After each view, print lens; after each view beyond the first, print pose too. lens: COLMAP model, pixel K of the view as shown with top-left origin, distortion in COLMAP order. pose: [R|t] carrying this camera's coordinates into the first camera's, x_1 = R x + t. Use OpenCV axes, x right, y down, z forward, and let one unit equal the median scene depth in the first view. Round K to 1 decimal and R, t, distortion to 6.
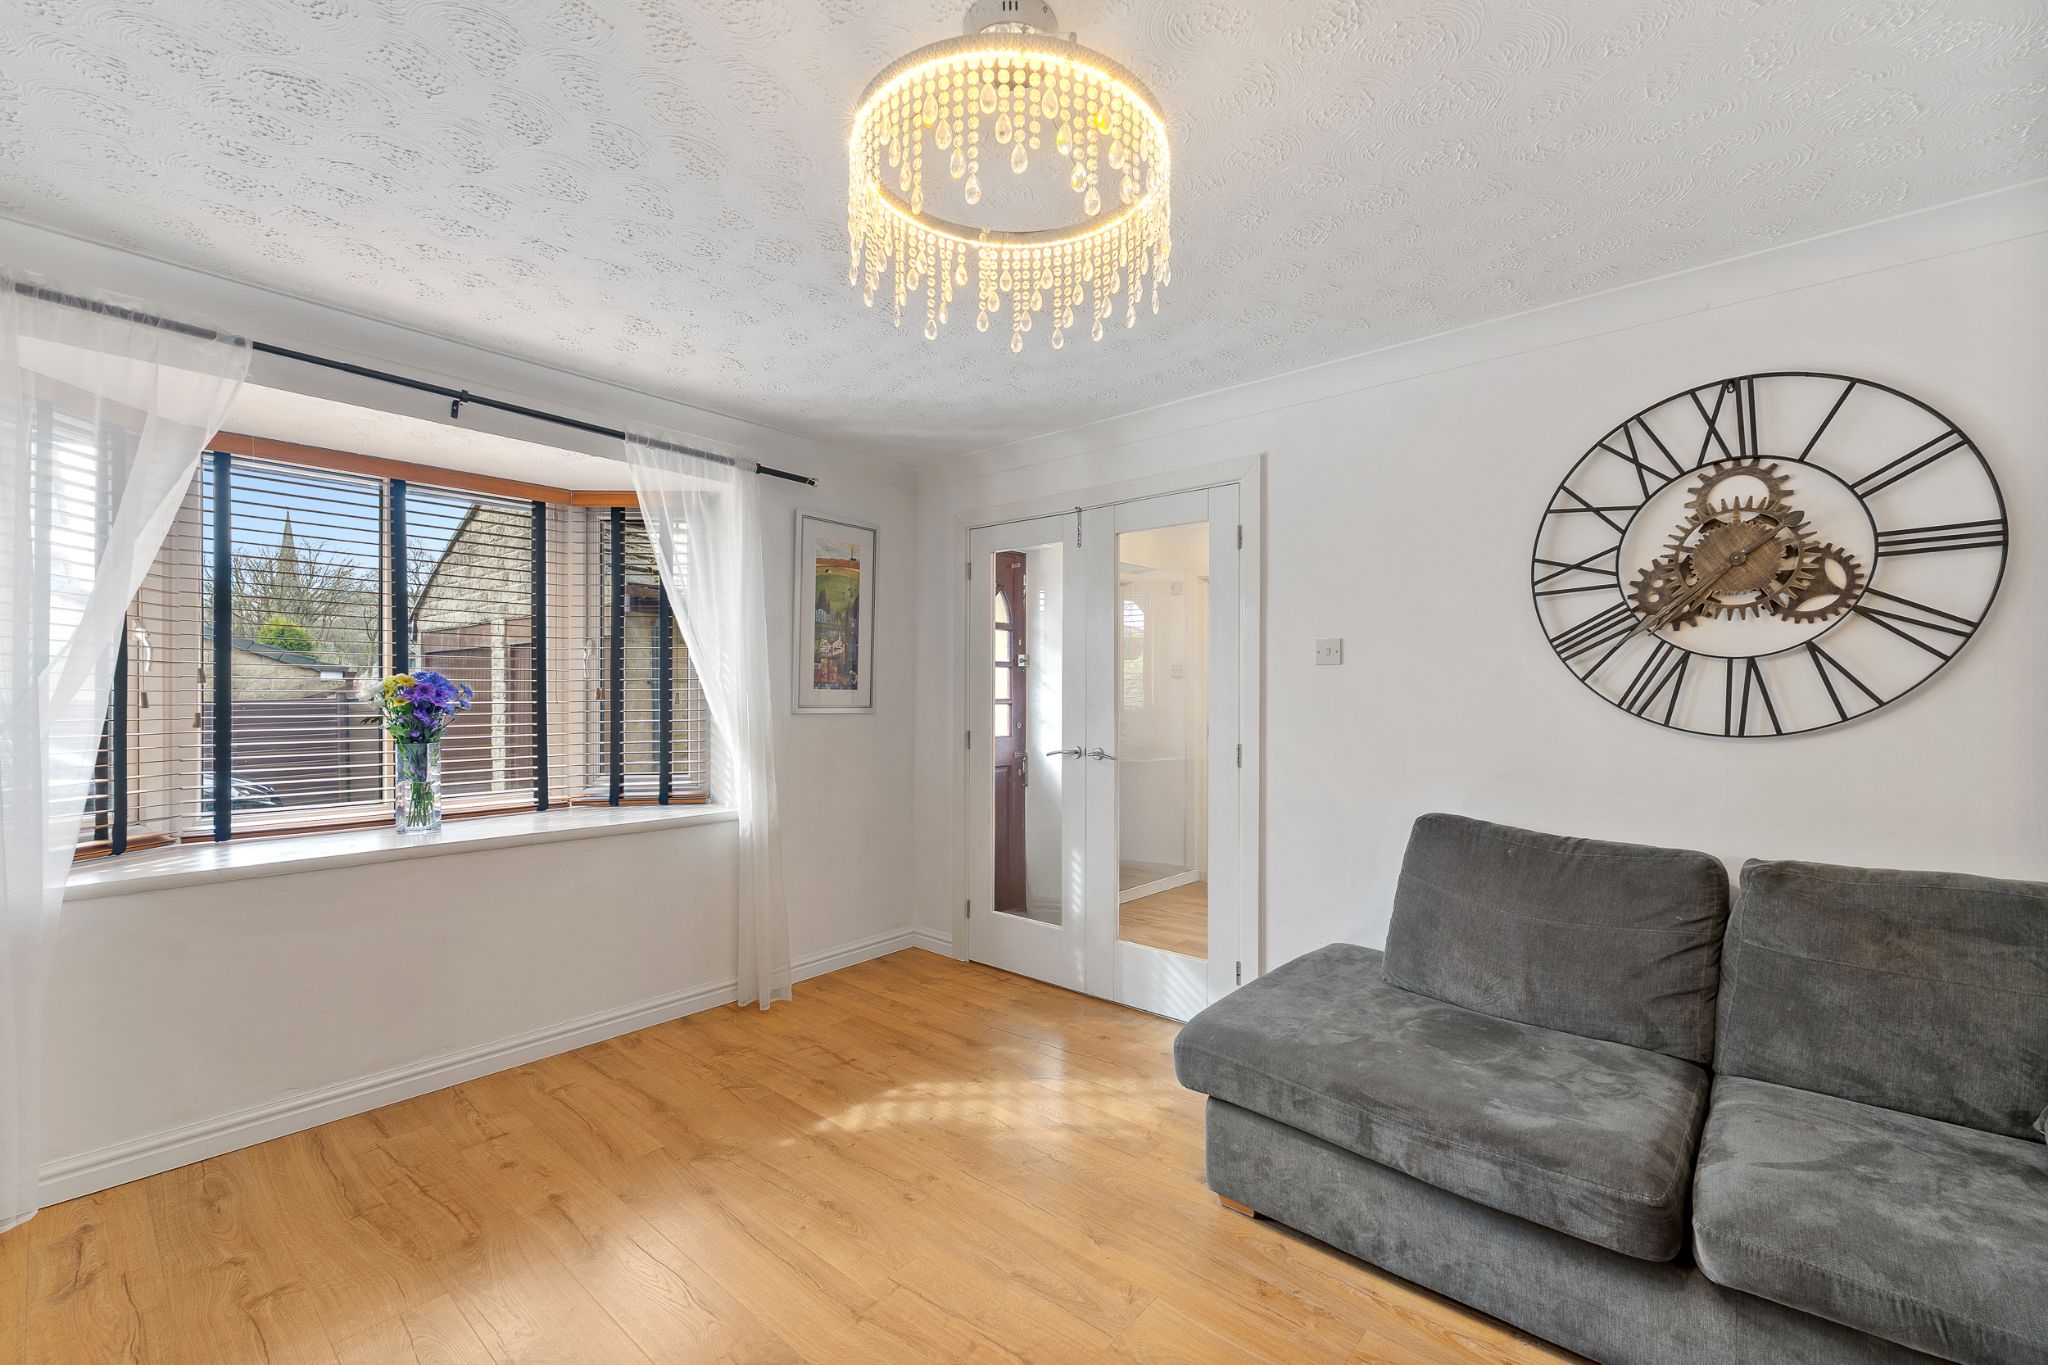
lens RADIAL K [[852.0, 0, 1021.7], [0, 852.0, 678.2], [0, 0, 1]] dist [-0.000344, -0.000258]
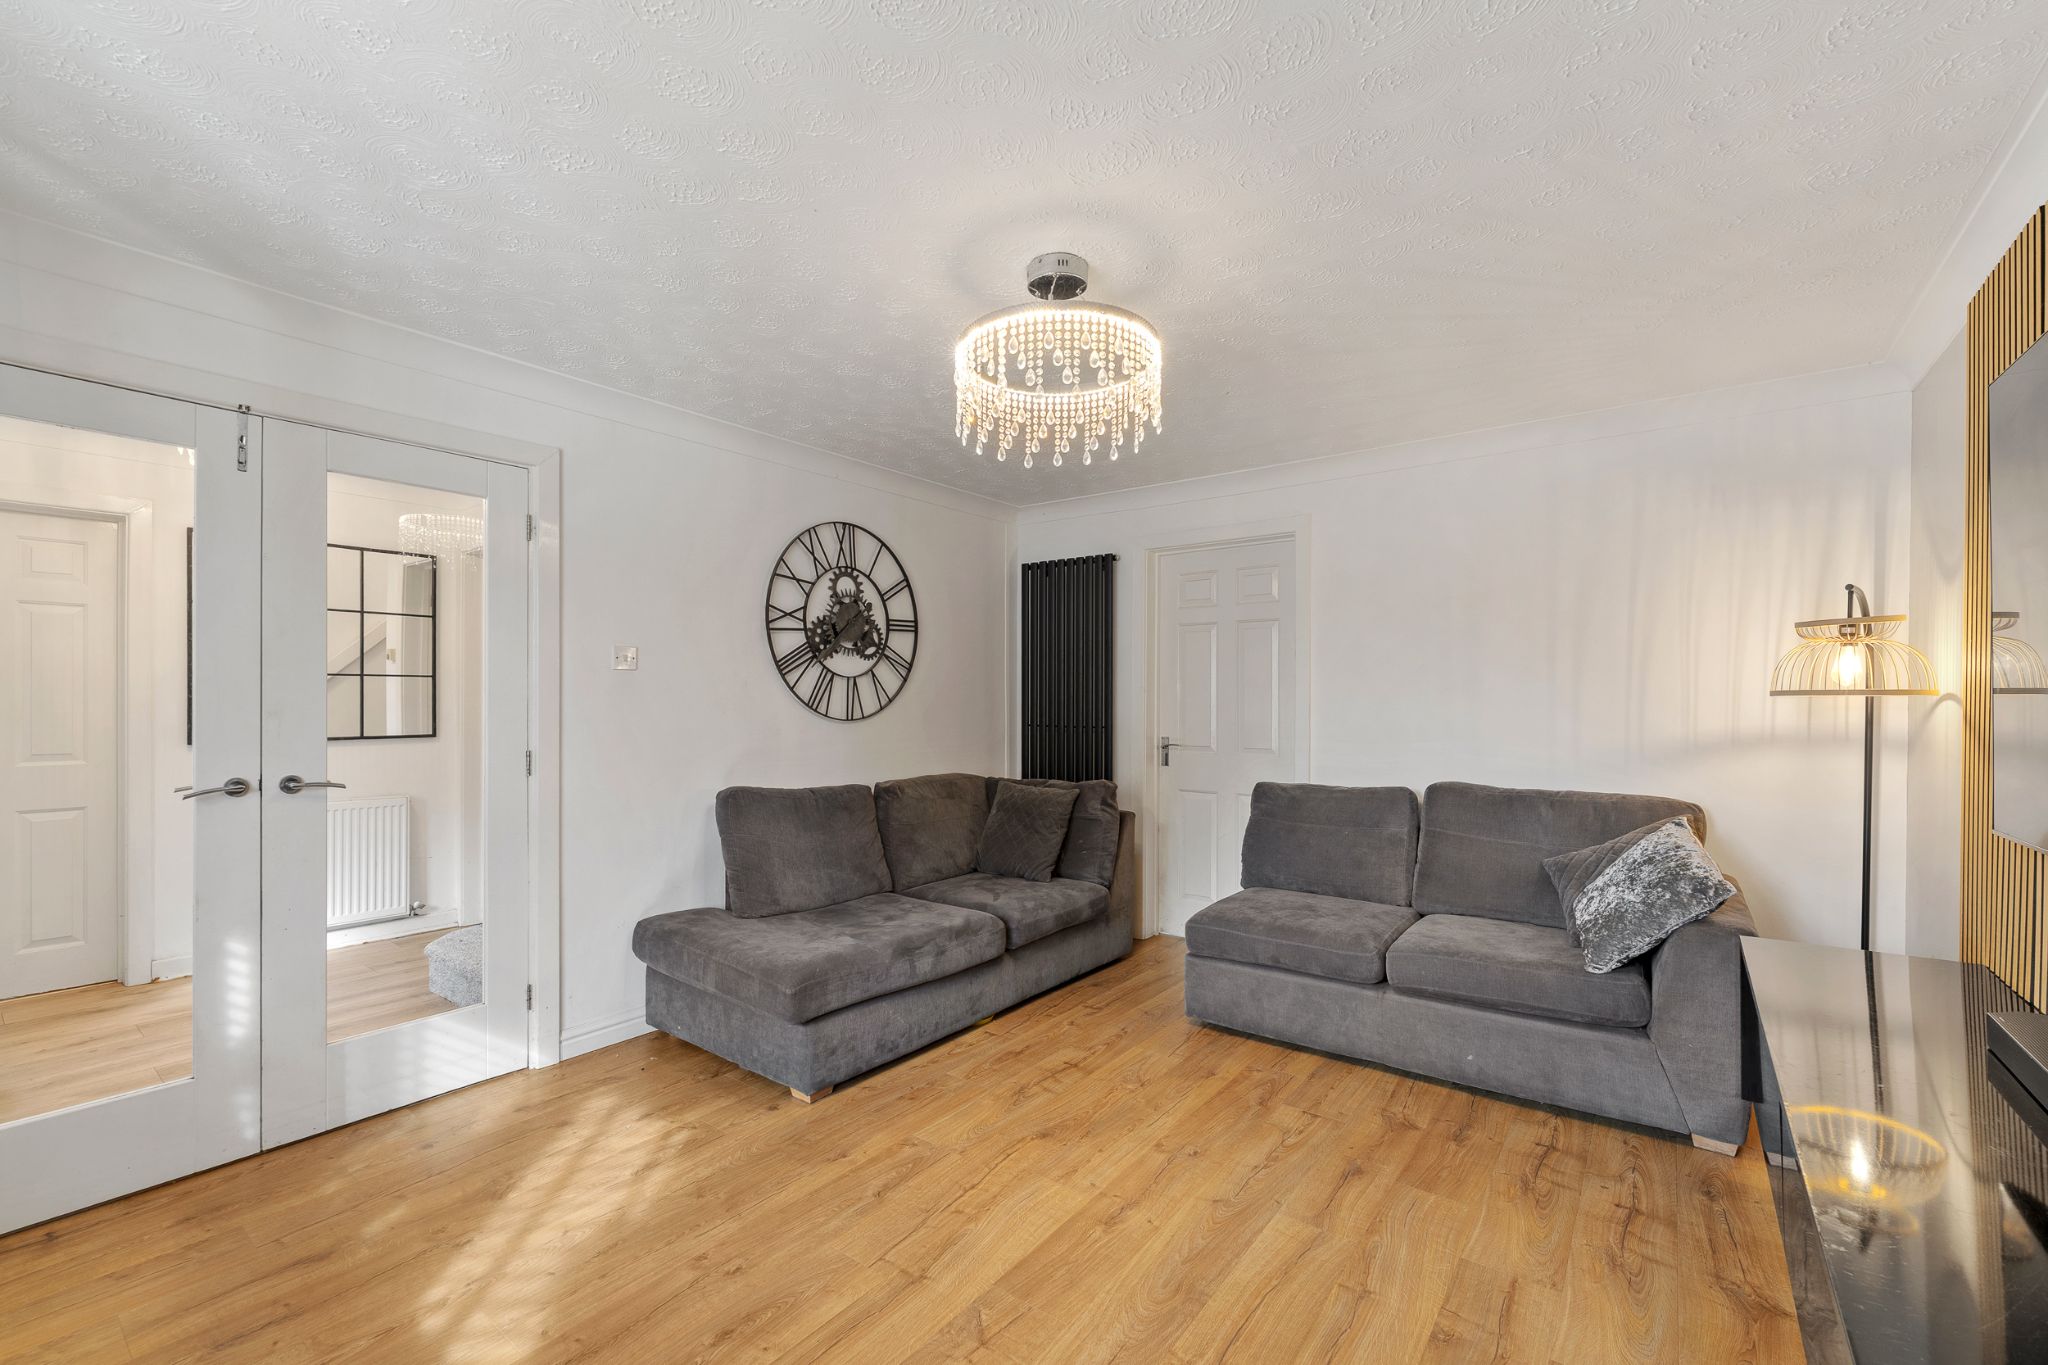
lens RADIAL K [[871.1, 0, 1002.6], [0, 871.1, 676.7], [0, 0, 1]] dist [-0.000562, -0.000416]
pose [[-0.056242, 0.026768, 0.998058, -1.011489], [-0.017446, 0.999462, -0.027789, 0.020869], [-0.998265, -0.018975, -0.055745, 0.754421]]
